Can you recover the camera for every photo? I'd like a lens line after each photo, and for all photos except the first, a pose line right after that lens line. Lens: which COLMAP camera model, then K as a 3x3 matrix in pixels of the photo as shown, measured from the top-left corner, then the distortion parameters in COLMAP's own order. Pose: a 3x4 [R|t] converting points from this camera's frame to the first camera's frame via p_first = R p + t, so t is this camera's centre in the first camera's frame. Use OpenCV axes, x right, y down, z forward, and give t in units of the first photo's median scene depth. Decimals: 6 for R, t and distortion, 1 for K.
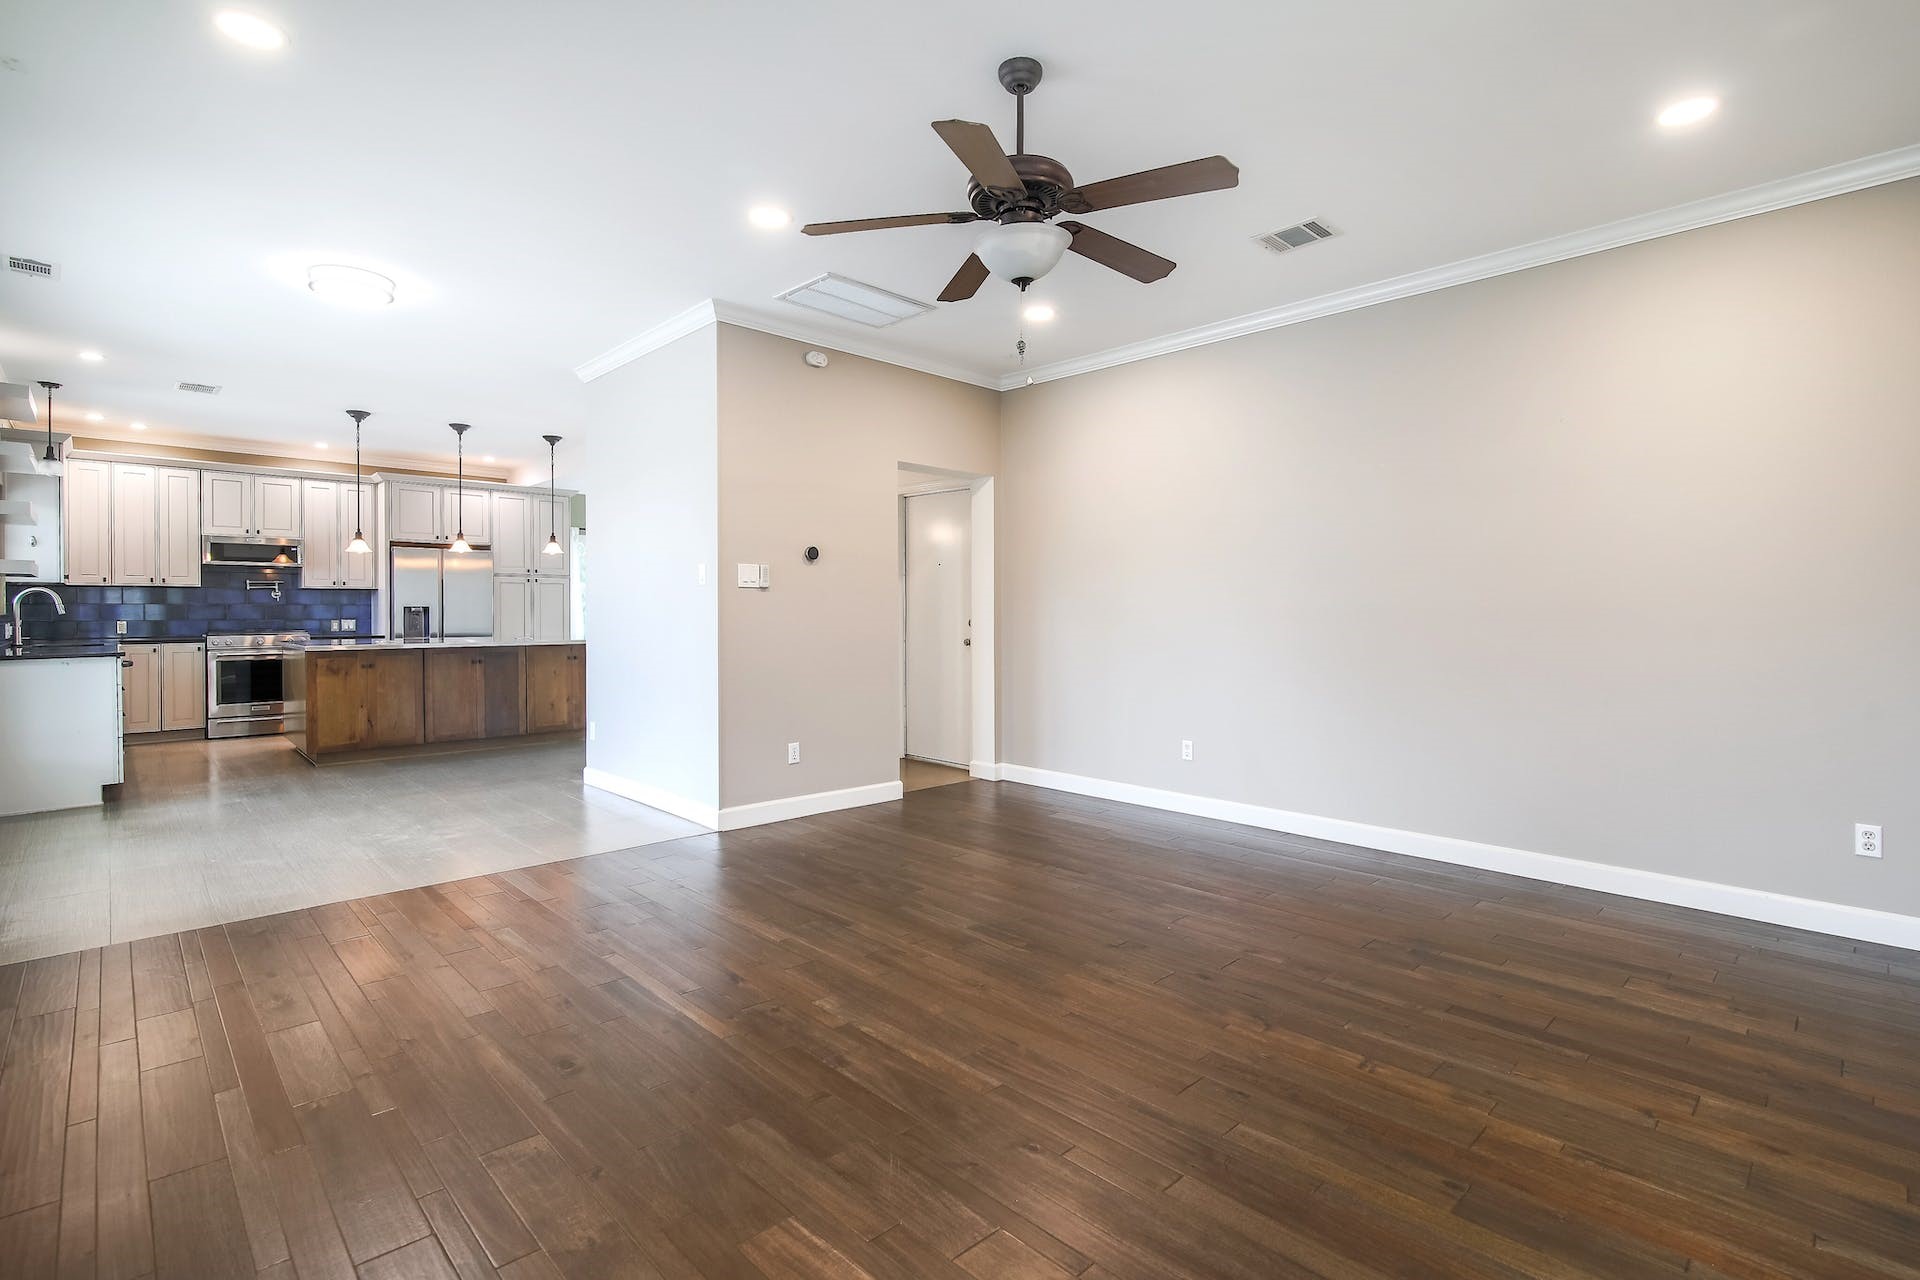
lens RADIAL K [[895.5, 0, 950.4], [0, 895.5, 615.2], [0, 0, 1]] dist [-0.003467, 0.001013]
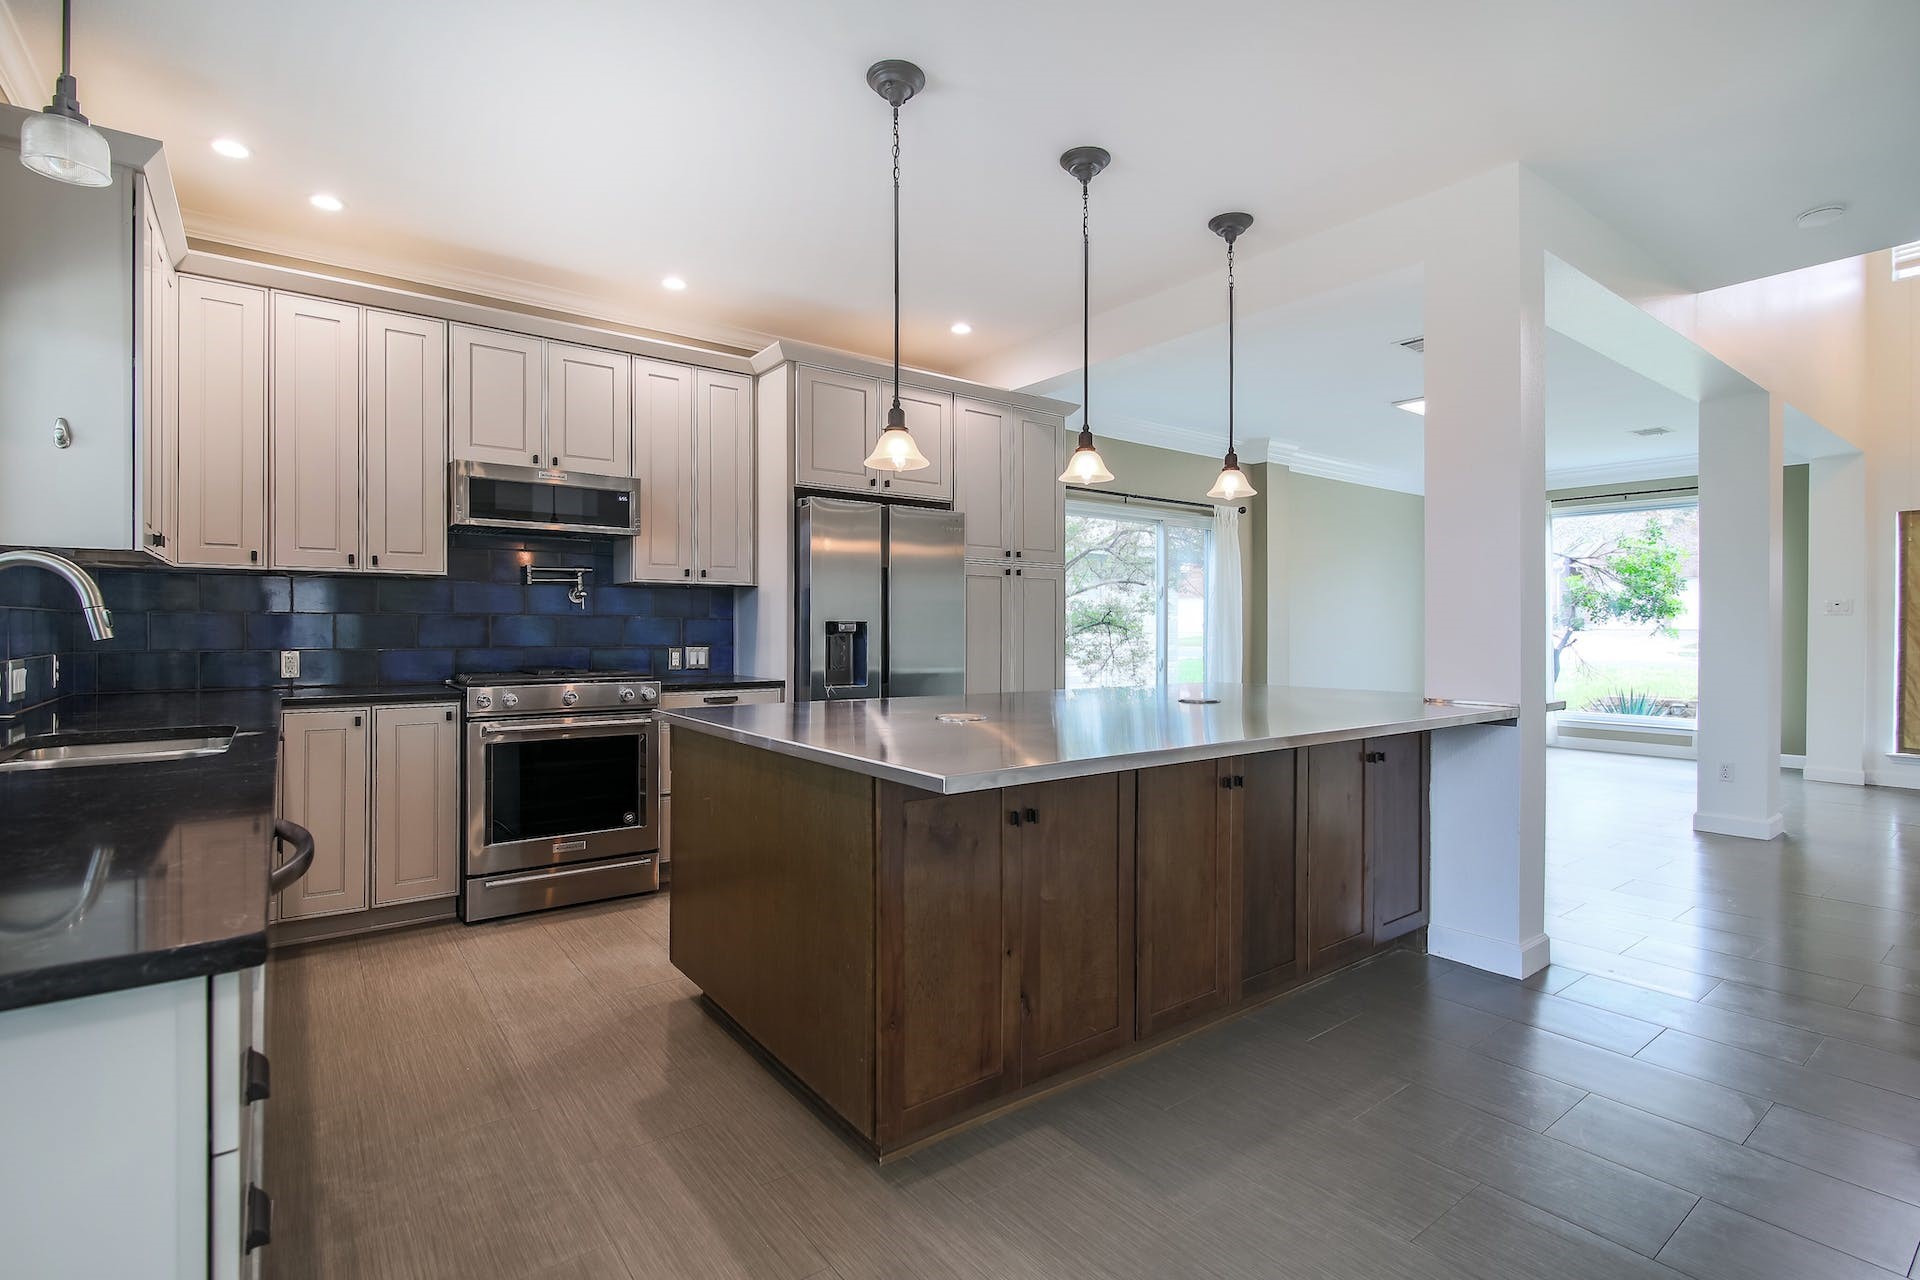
lens RADIAL K [[895.5, 0, 953.6], [0, 895.5, 632.4], [0, 0, 1]] dist [-0.003467, 0.001013]
pose [[0.993663, 0.007735, -0.112135, -0.527092], [-0.007826, 0.999969, -0.000376, -0.004614], [0.112129, 0.001251, 0.993693, 0.571530]]
